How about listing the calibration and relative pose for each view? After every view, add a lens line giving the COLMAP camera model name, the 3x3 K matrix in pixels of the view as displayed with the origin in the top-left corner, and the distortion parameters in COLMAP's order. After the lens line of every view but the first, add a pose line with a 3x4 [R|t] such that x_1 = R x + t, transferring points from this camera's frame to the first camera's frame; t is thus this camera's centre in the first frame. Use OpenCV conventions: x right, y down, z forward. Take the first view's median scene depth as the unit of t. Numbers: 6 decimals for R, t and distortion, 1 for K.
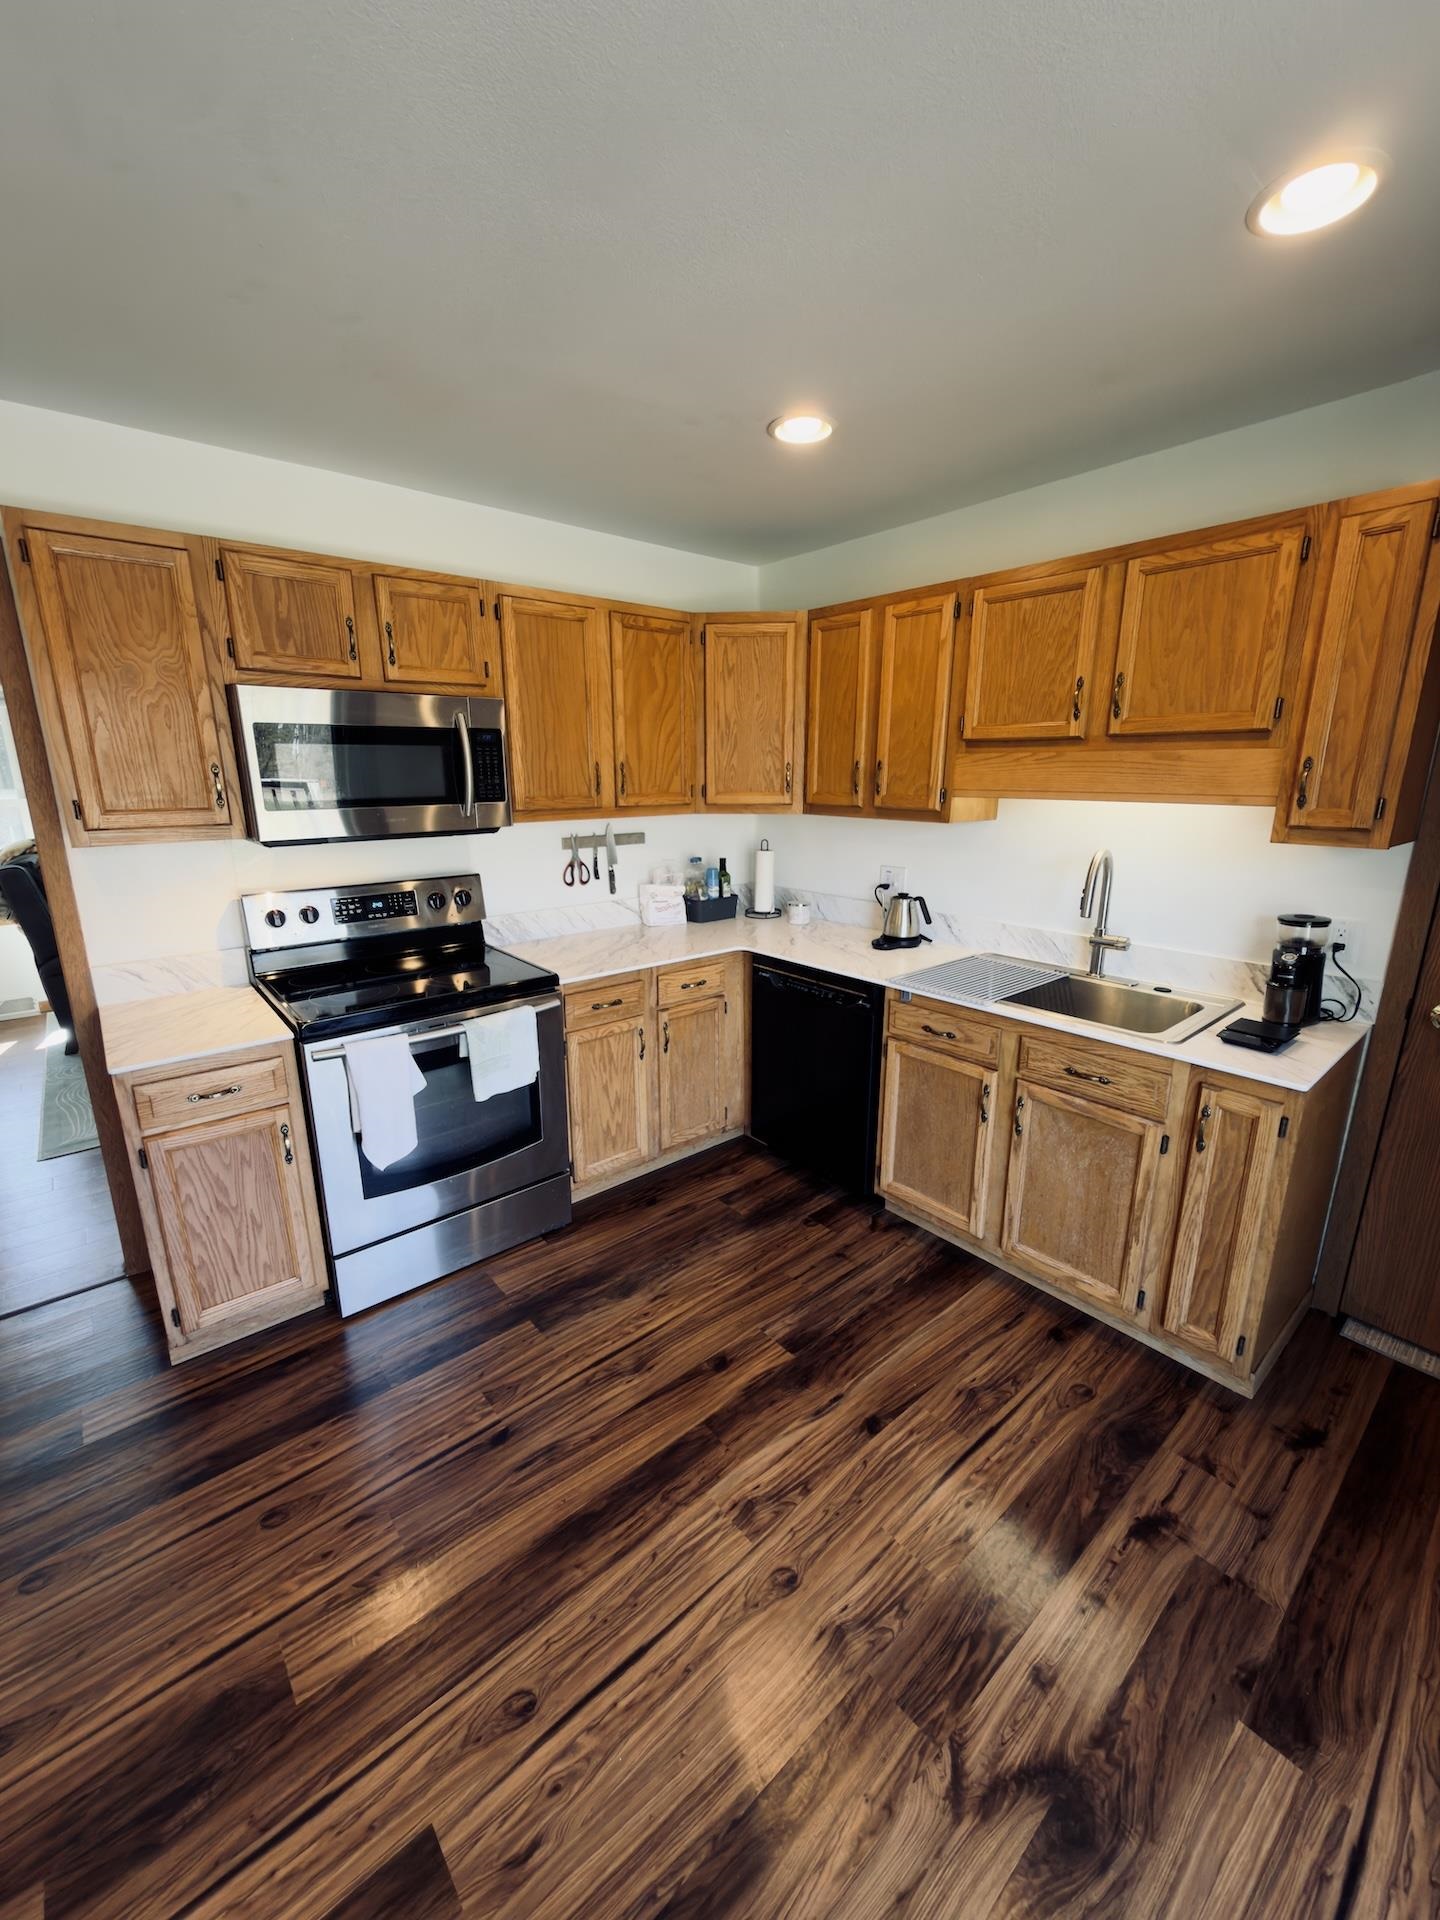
lens RADIAL K [[764.0, 0, 720.0], [0, 764.0, 960.0], [0, 0, 1]] dist [0.000502, 0.000051]
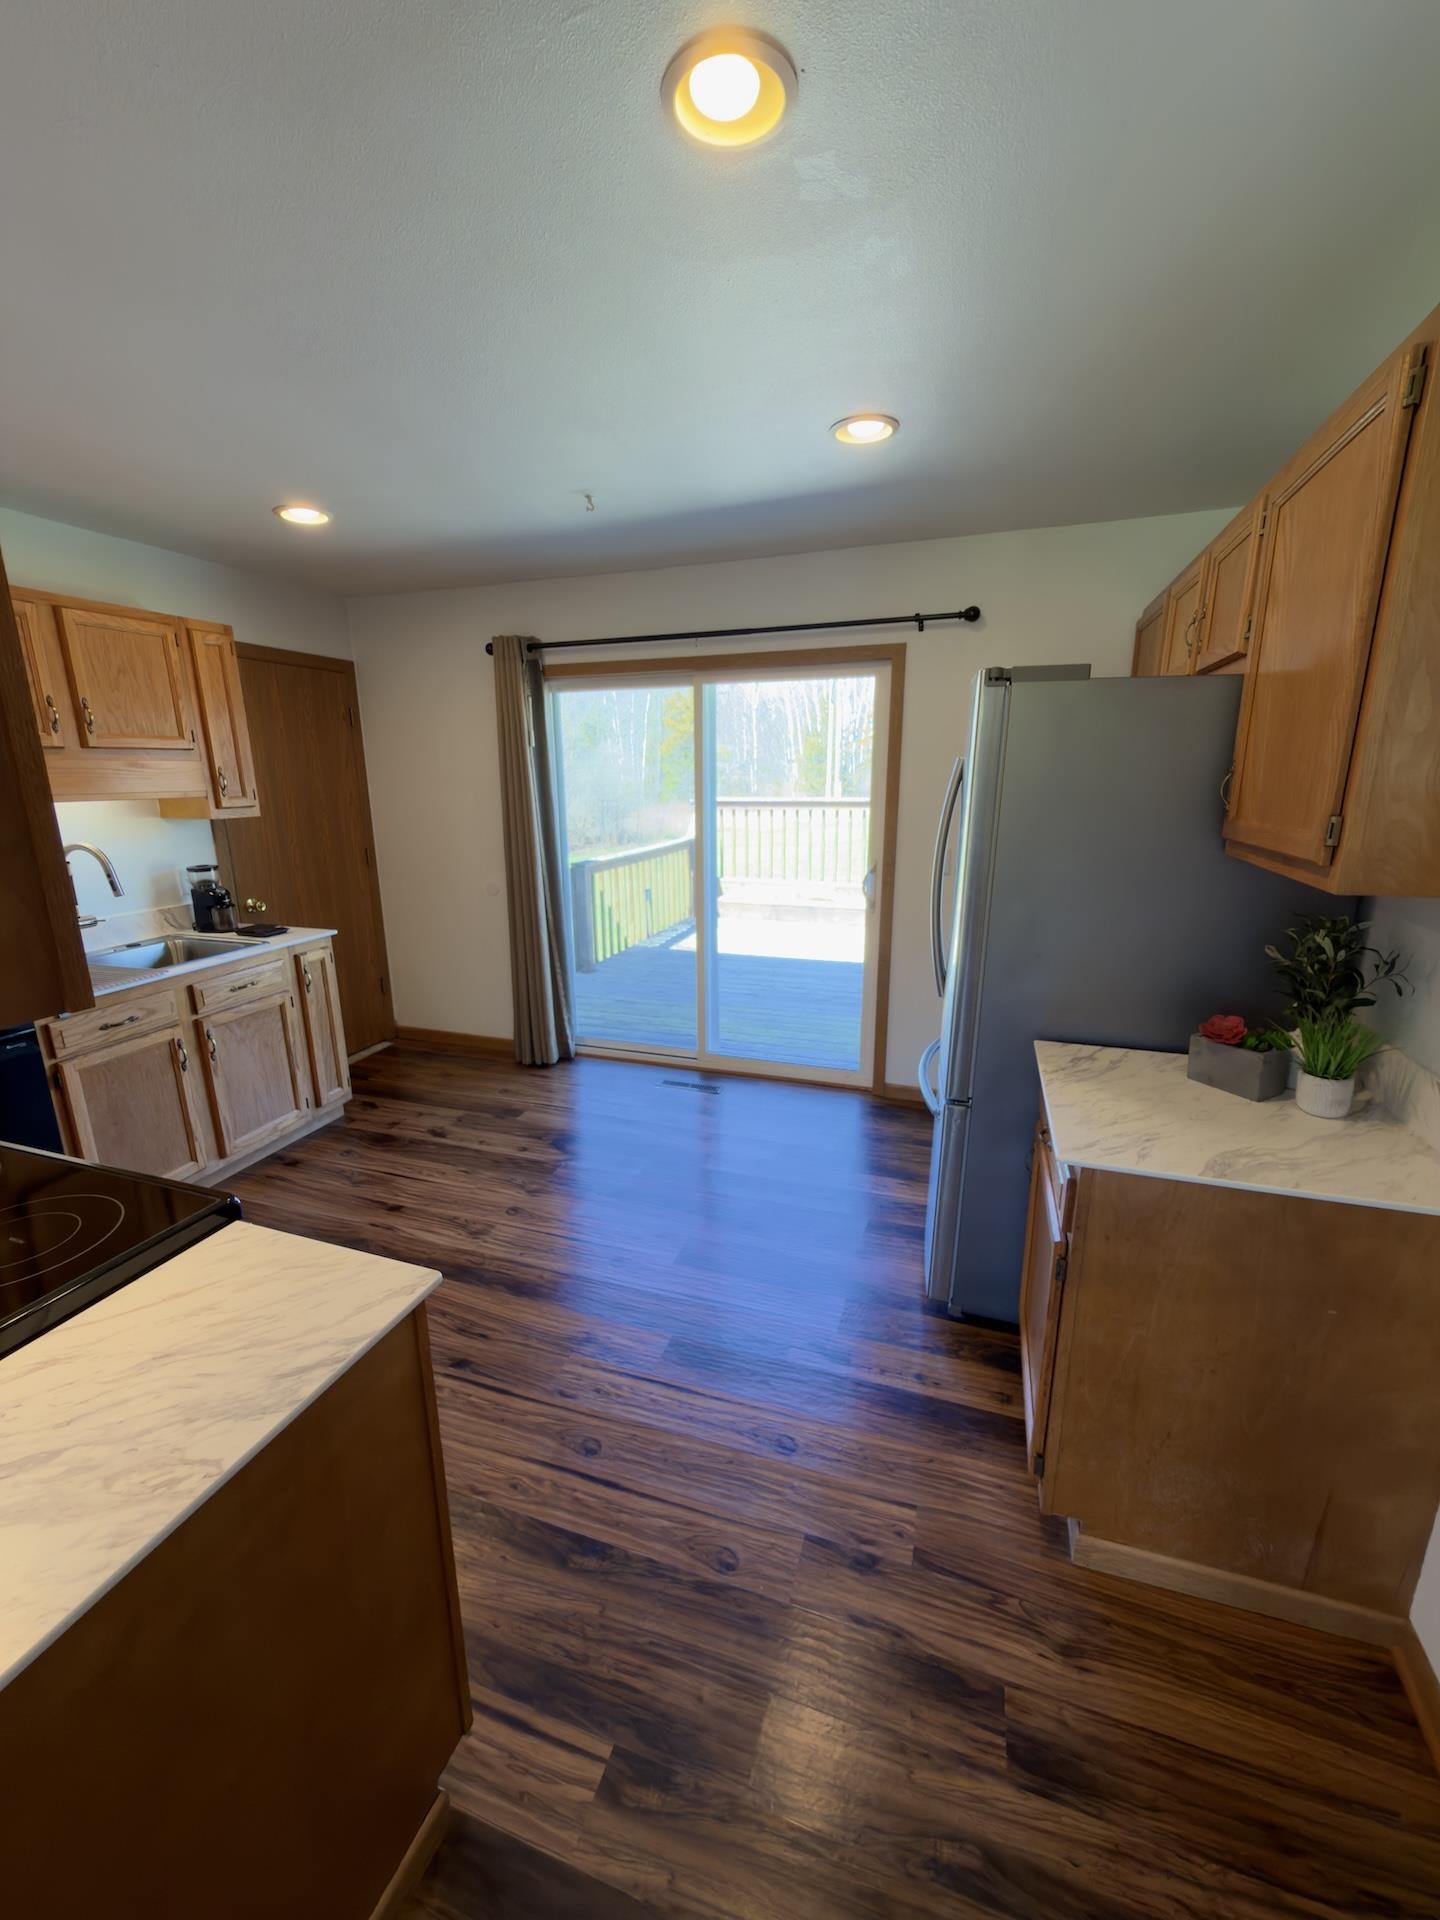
lens RADIAL K [[764.0, 0, 720.0], [0, 764.0, 960.0], [0, 0, 1]] dist [0.000502, 0.000051]
pose [[-0.516969, -0.199063, 0.832537, -1.255000], [0.217574, 0.910087, 0.352709, -0.220710], [-0.827892, 0.363478, -0.427175, 0.915211]]
